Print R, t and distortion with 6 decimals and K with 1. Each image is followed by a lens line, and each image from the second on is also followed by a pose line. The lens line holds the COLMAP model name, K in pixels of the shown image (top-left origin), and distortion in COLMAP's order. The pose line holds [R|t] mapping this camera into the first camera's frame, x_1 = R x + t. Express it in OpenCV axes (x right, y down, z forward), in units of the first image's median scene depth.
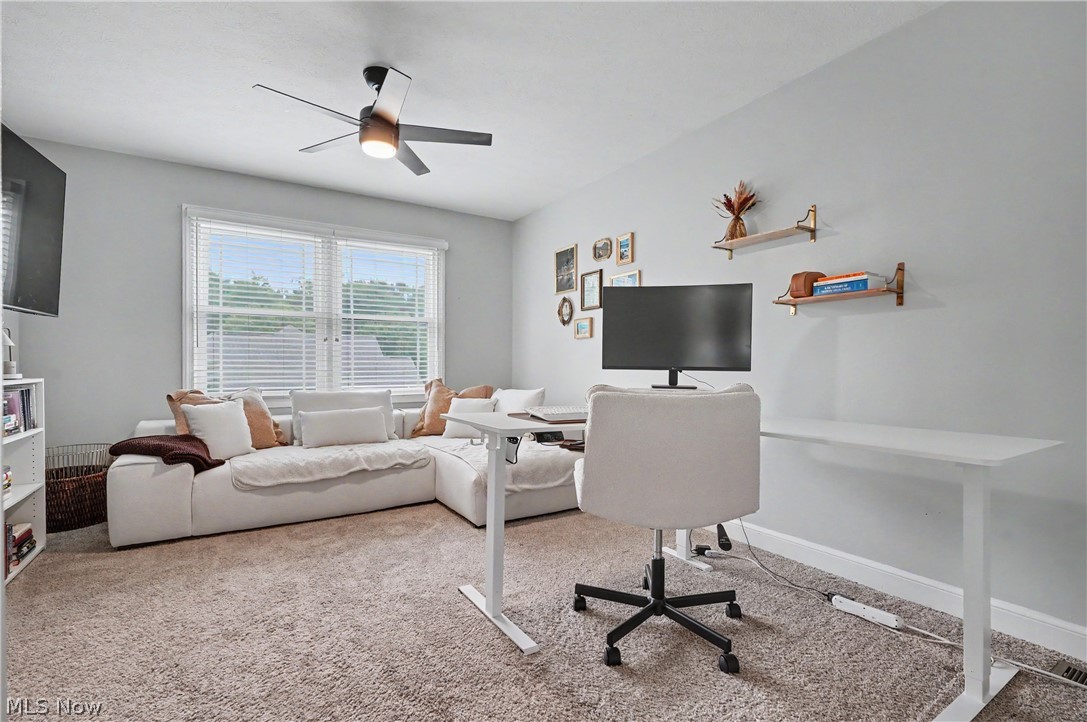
lens RADIAL K [[500.3, 0, 543.5], [0, 500.3, 361.0], [0, 0, 1]] dist [0.000216, 0.000341]
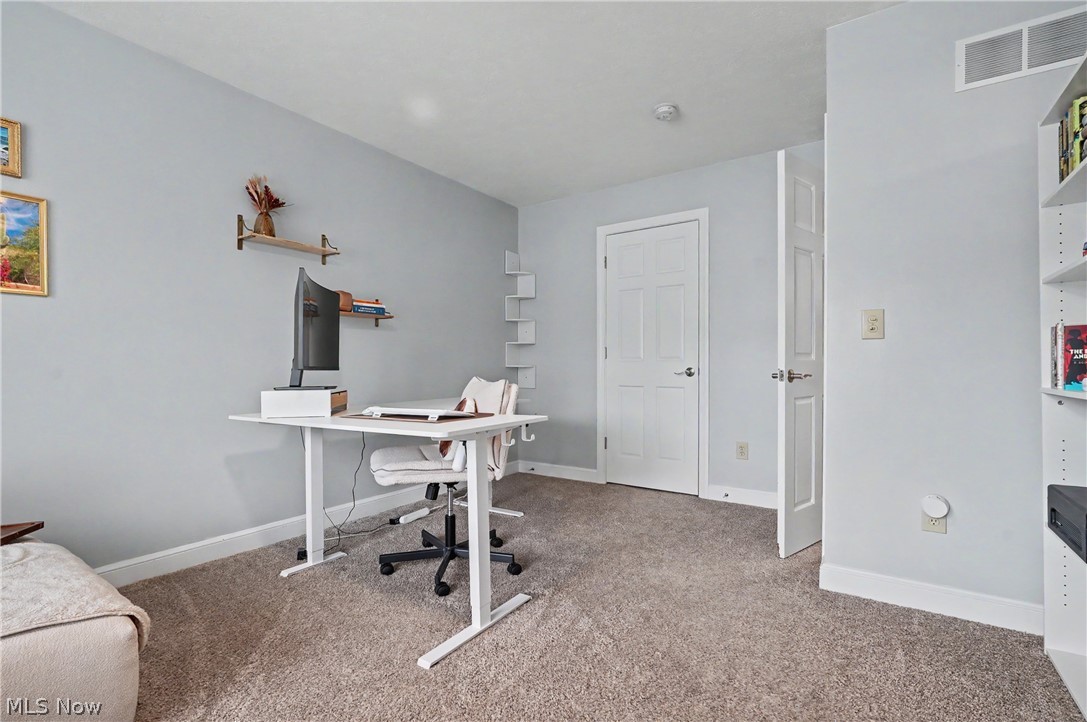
lens RADIAL K [[500.3, 0, 543.5], [0, 500.3, 361.0], [0, 0, 1]] dist [0.000216, 0.000341]
pose [[-0.405937, 0.006712, 0.913876, -0.923264], [-0.009210, 0.999892, -0.011435, 0.008890], [-0.913855, -0.013059, -0.405831, 1.157011]]
